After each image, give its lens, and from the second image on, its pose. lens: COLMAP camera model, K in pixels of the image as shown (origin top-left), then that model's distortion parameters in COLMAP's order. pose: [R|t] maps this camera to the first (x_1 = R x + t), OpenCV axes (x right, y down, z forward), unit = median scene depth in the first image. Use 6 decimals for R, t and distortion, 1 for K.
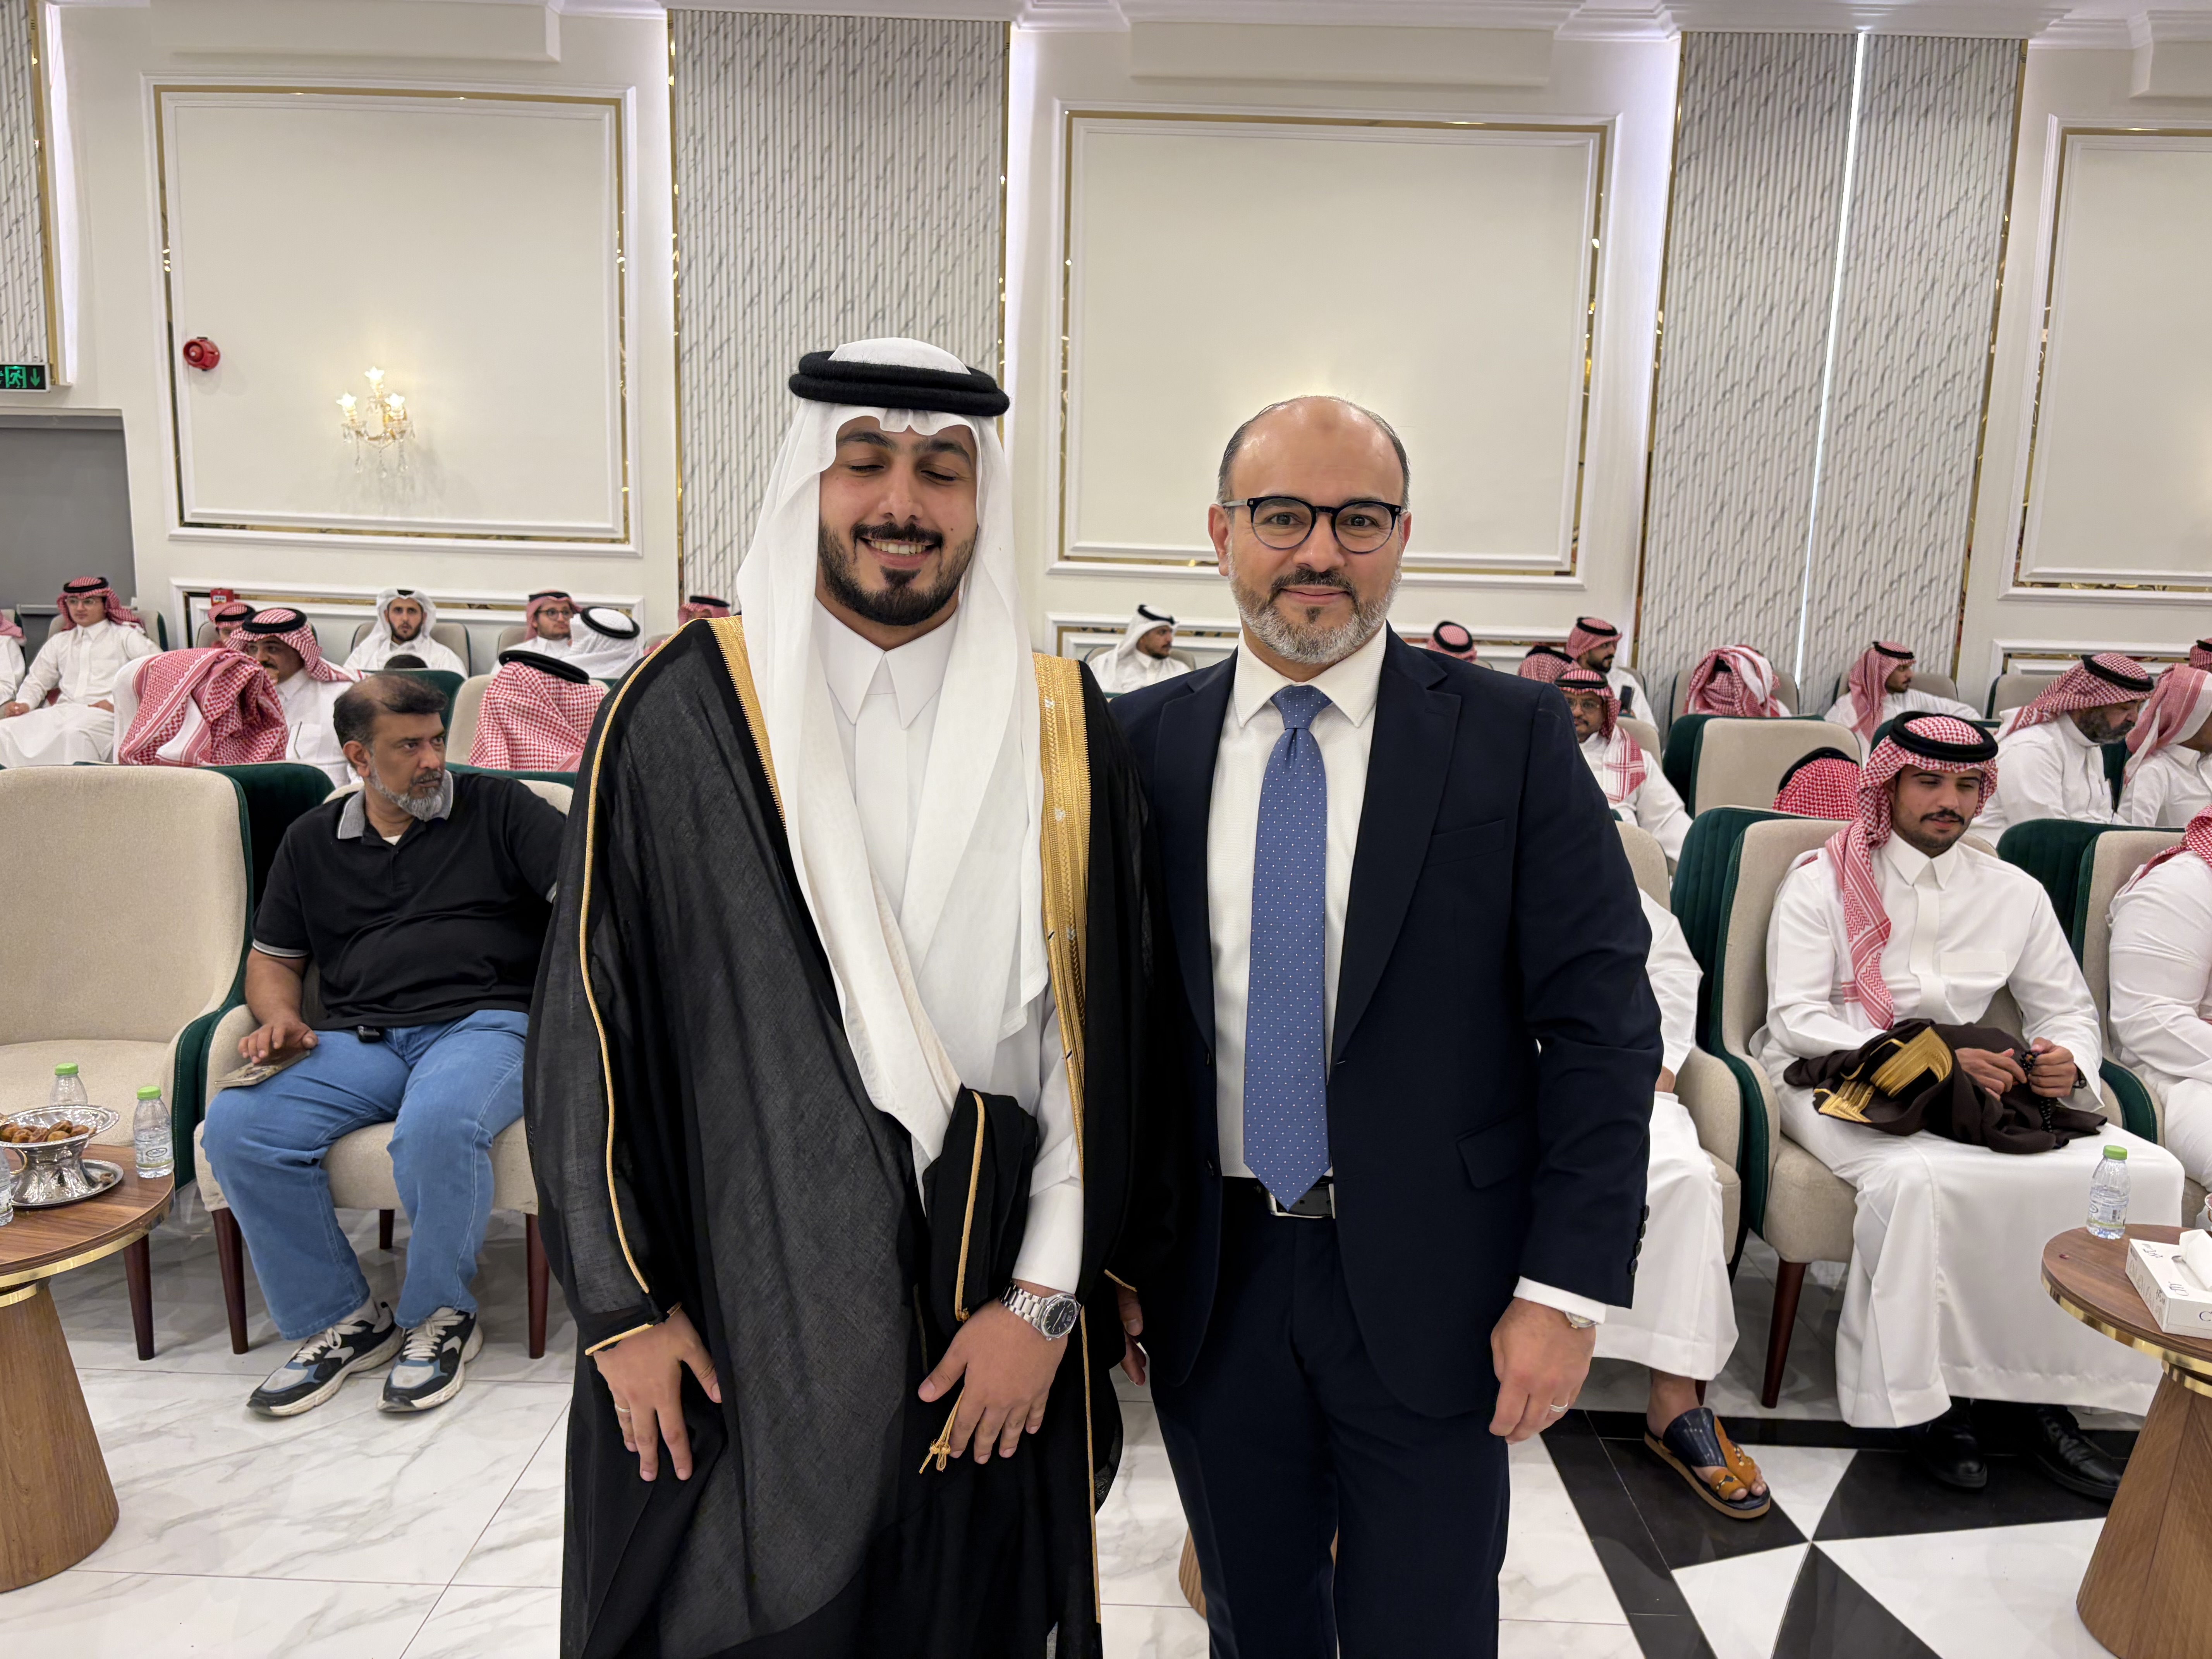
lens RADIAL K [[1696.5, 0, 1113.8], [0, 1696.5, 820.0], [0, 0, 1]] dist [0.052513, -0.051959]
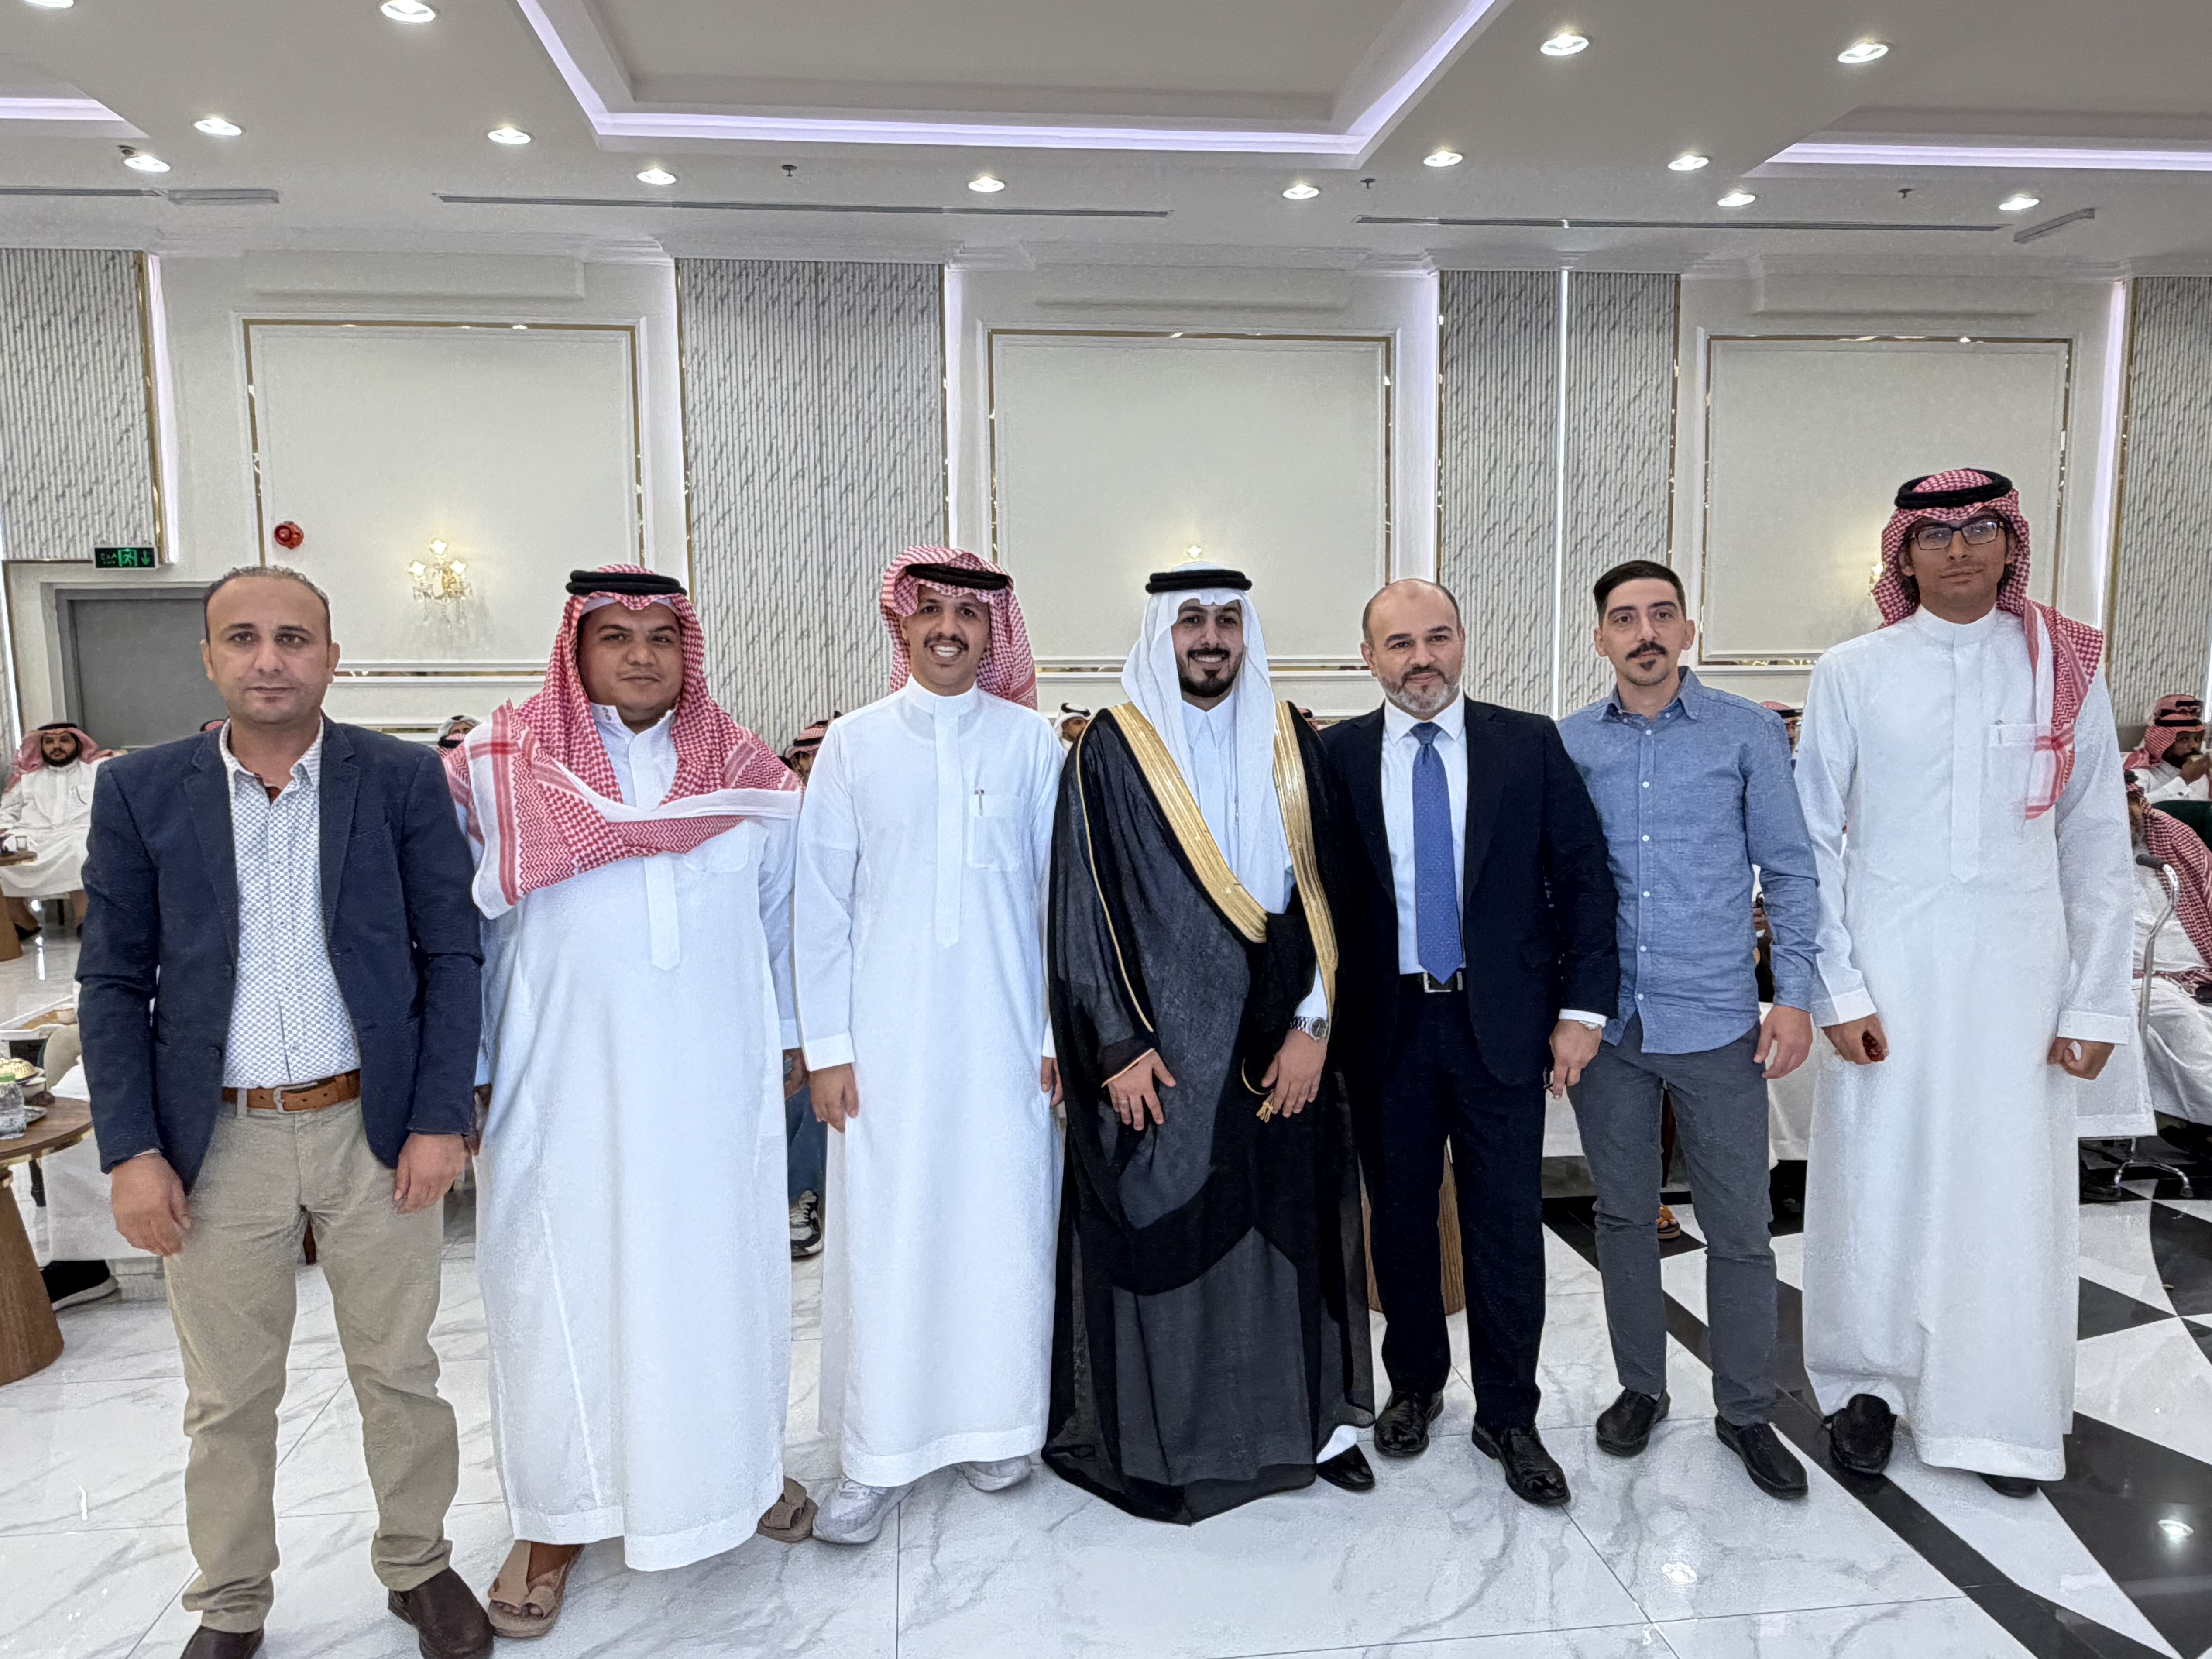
lens RADIAL K [[1503.4, 0, 1125.0], [0, 1503.4, 836.3], [0, 0, 1]] dist [-0.000113, 0.005276]
pose [[0.990584, -0.053698, 0.125933, -0.091321], [0.058836, 0.997565, -0.037439, 0.019049], [-0.123616, 0.044496, 0.991332, -0.132403]]
